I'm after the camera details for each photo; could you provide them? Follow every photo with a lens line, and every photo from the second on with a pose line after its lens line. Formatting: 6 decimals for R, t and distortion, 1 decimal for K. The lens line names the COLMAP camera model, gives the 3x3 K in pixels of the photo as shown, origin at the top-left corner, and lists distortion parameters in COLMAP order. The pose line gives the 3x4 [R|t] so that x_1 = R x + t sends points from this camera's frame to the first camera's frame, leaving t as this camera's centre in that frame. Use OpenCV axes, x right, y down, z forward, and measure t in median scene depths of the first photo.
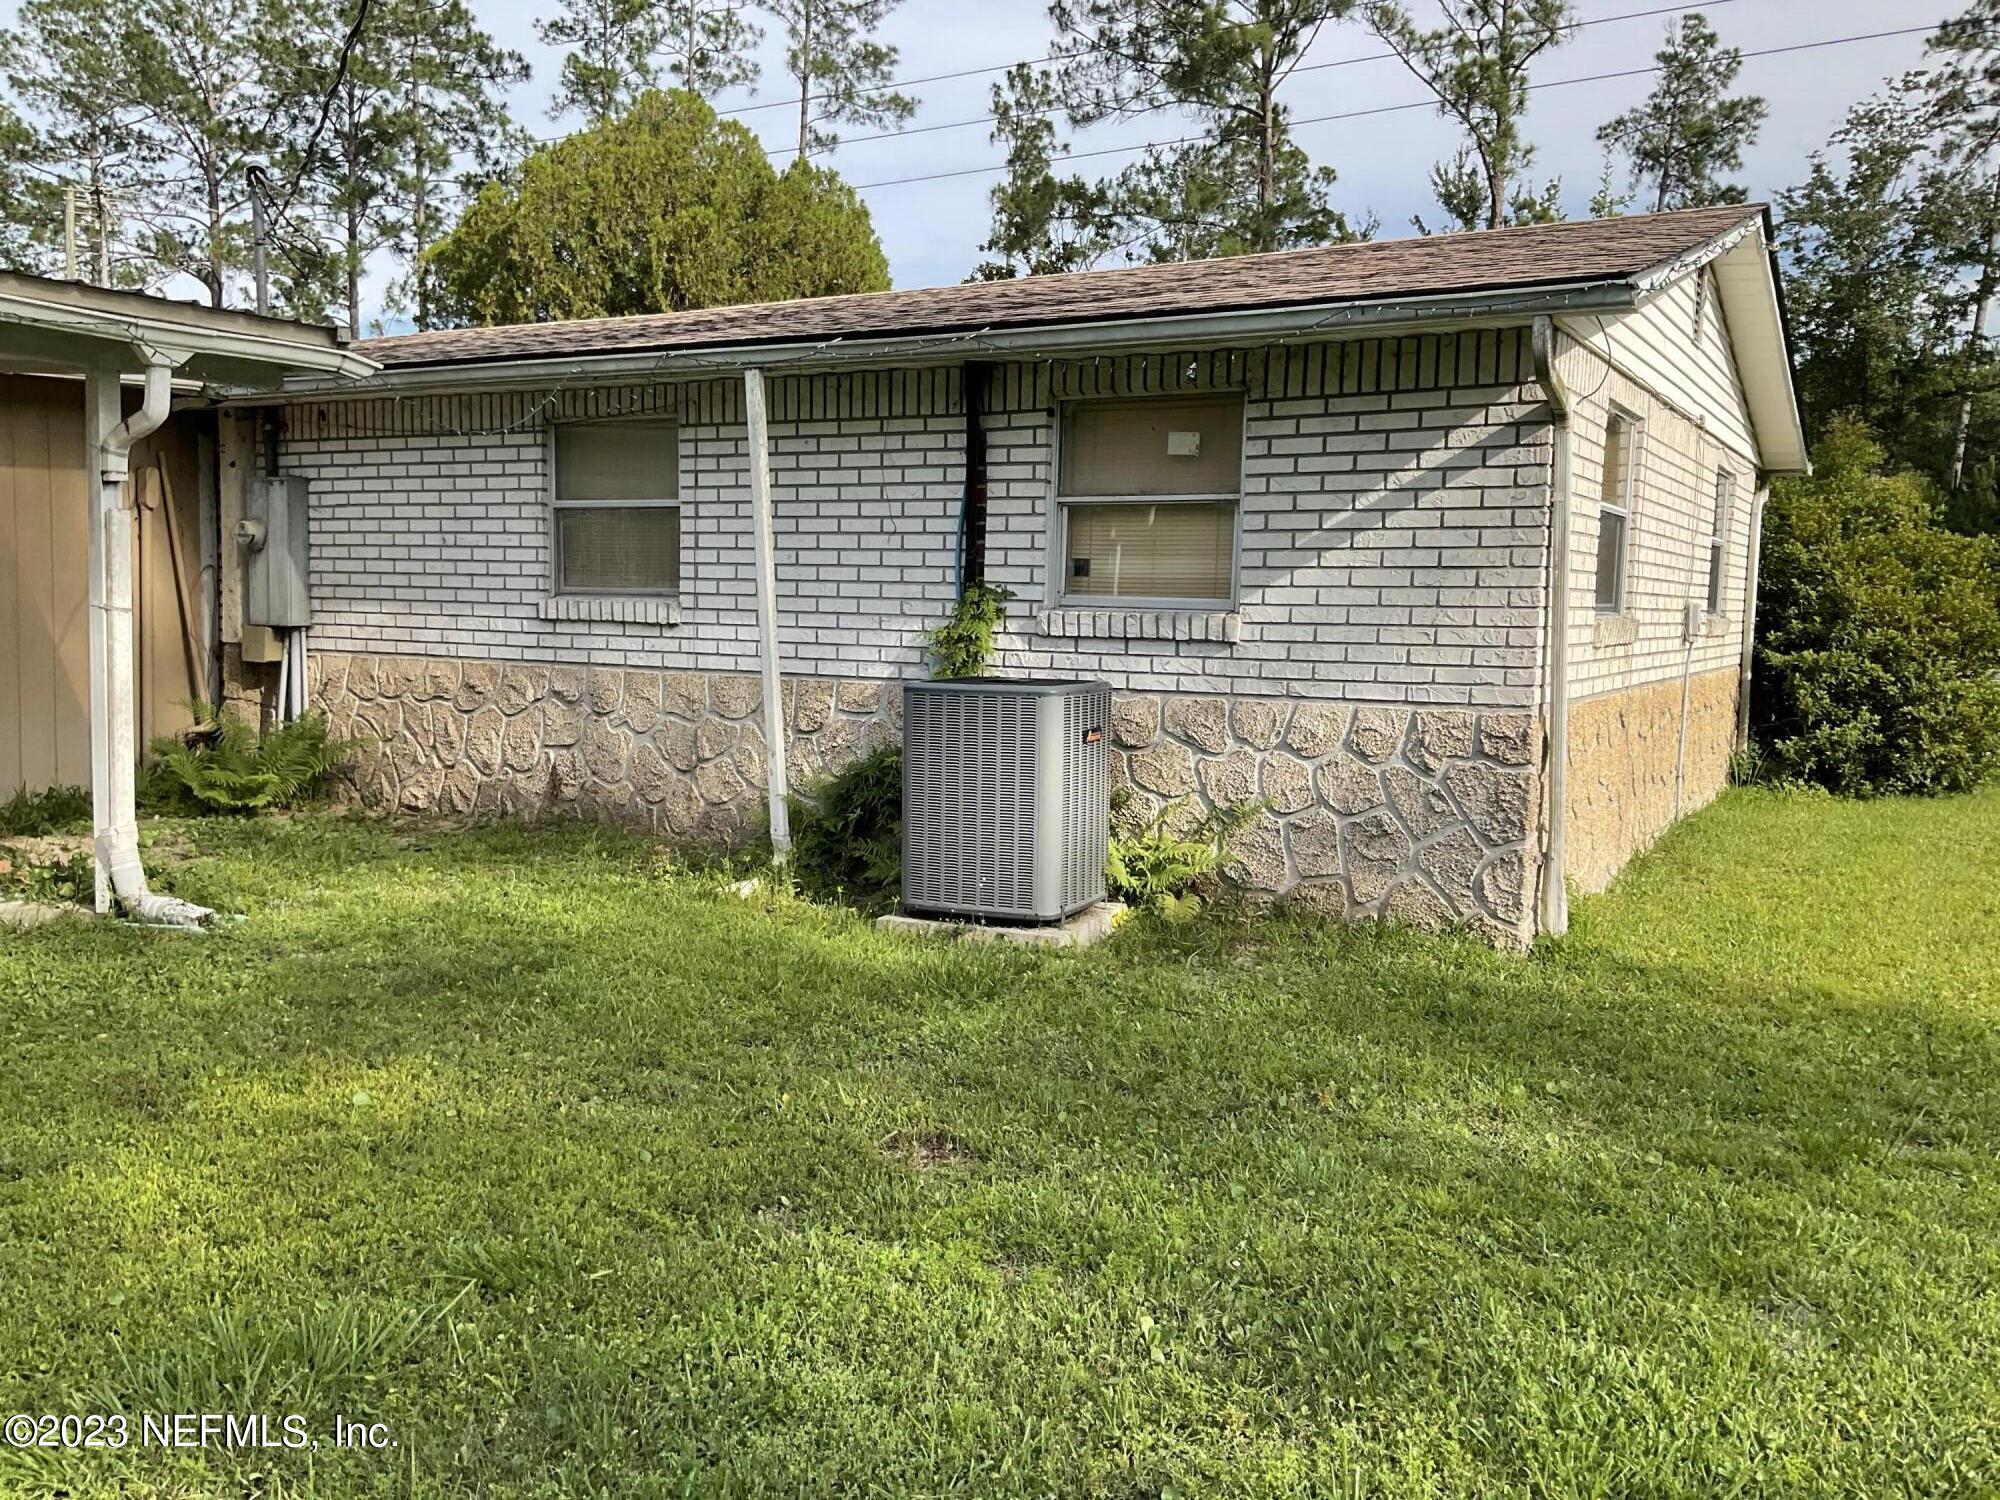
lens RADIAL K [[1641.9, 0, 1004.6], [0, 1641.9, 759.4], [0, 0, 1]] dist [0.079144, -0.157393]
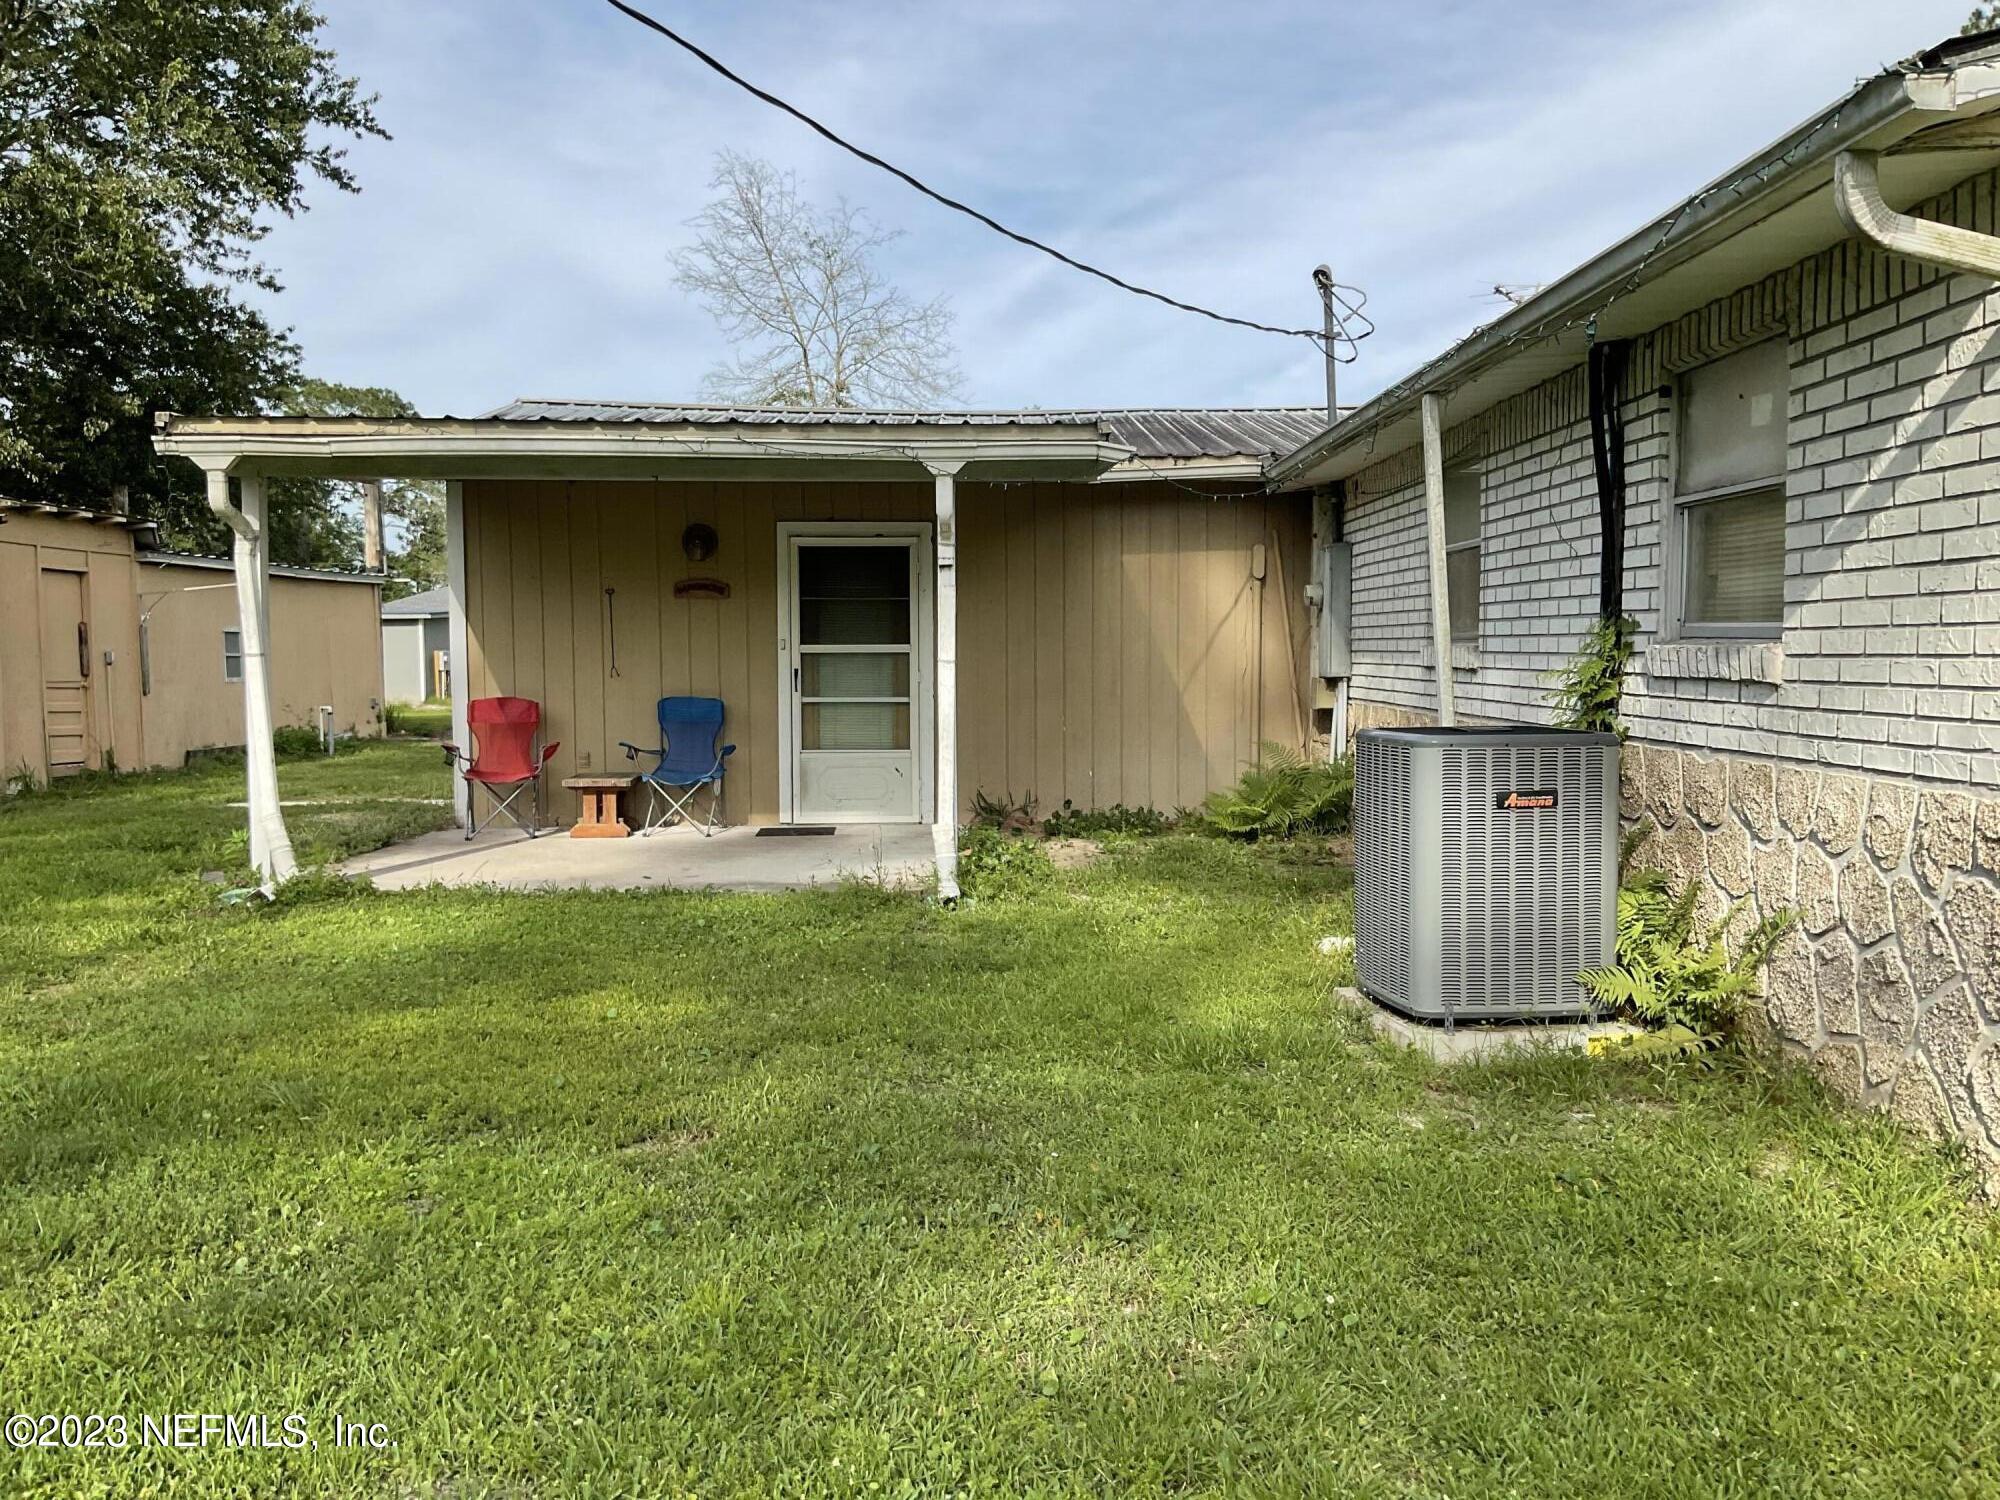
lens RADIAL K [[1651.6, 0, 1009.9], [0, 1651.6, 748.3], [0, 0, 1]] dist [0.087716, -0.173917]
pose [[0.507893, 0.030918, -0.860865, 0.427216], [-0.068662, 0.997629, -0.004680, -0.012792], [0.858679, 0.061486, 0.508812, 0.258523]]
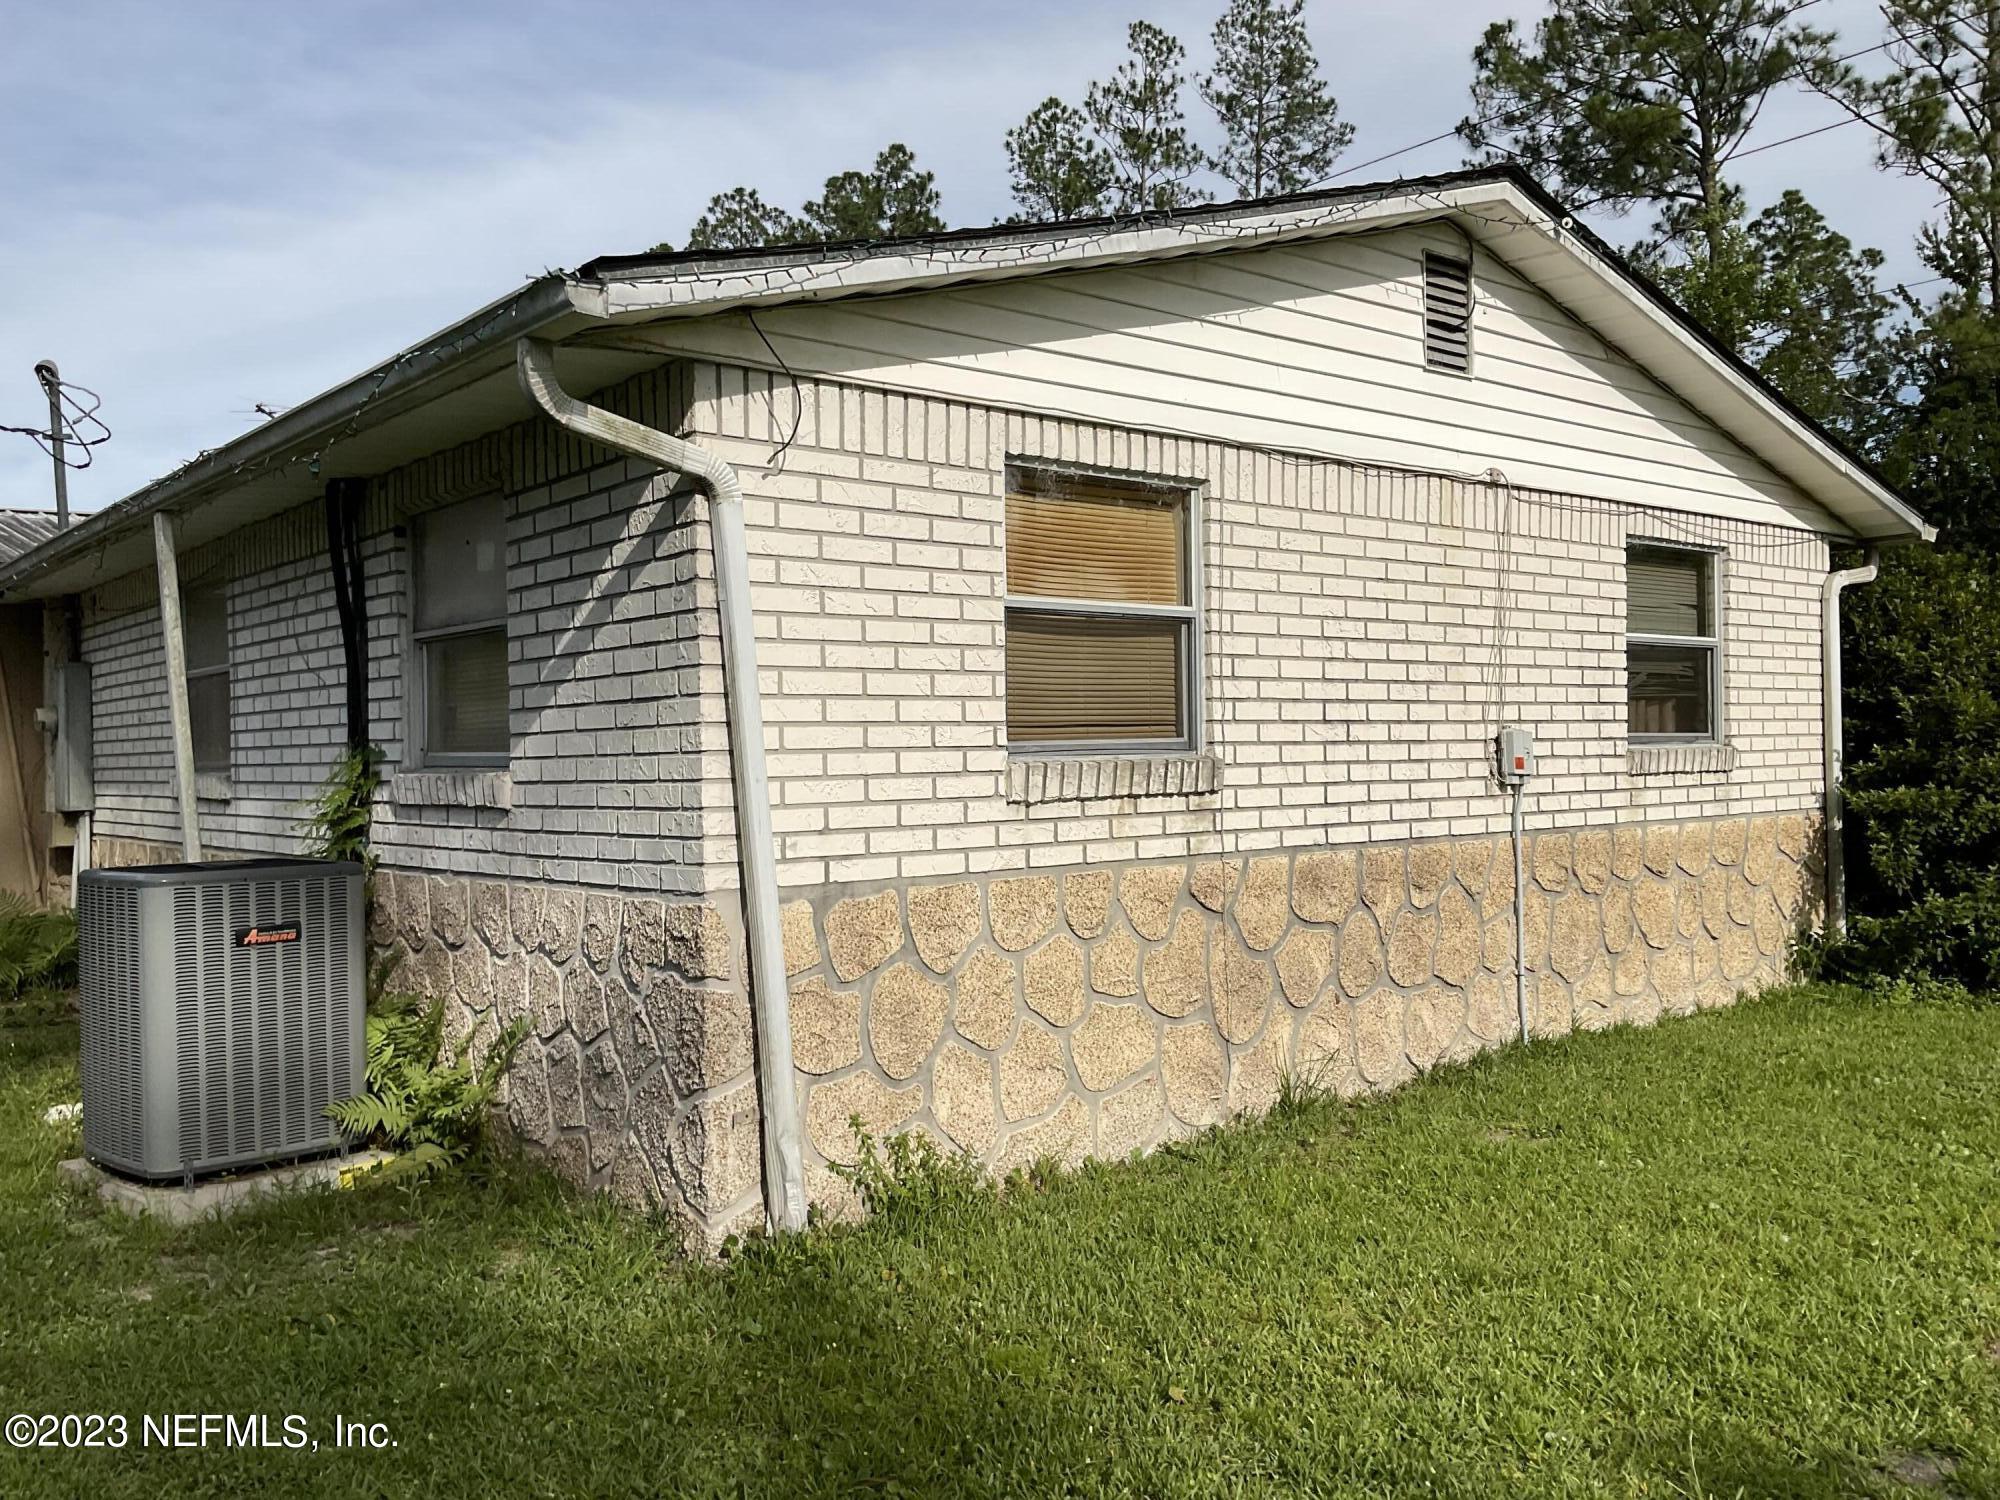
lens RADIAL K [[1651.6, 0, 1009.9], [0, 1651.6, 748.3], [0, 0, 1]] dist [0.087716, -0.173917]
pose [[0.939698, -0.037689, -0.339922, 0.451173], [0.003154, 0.994822, -0.101584, -0.014609], [0.341990, 0.094386, 0.934951, 0.259300]]
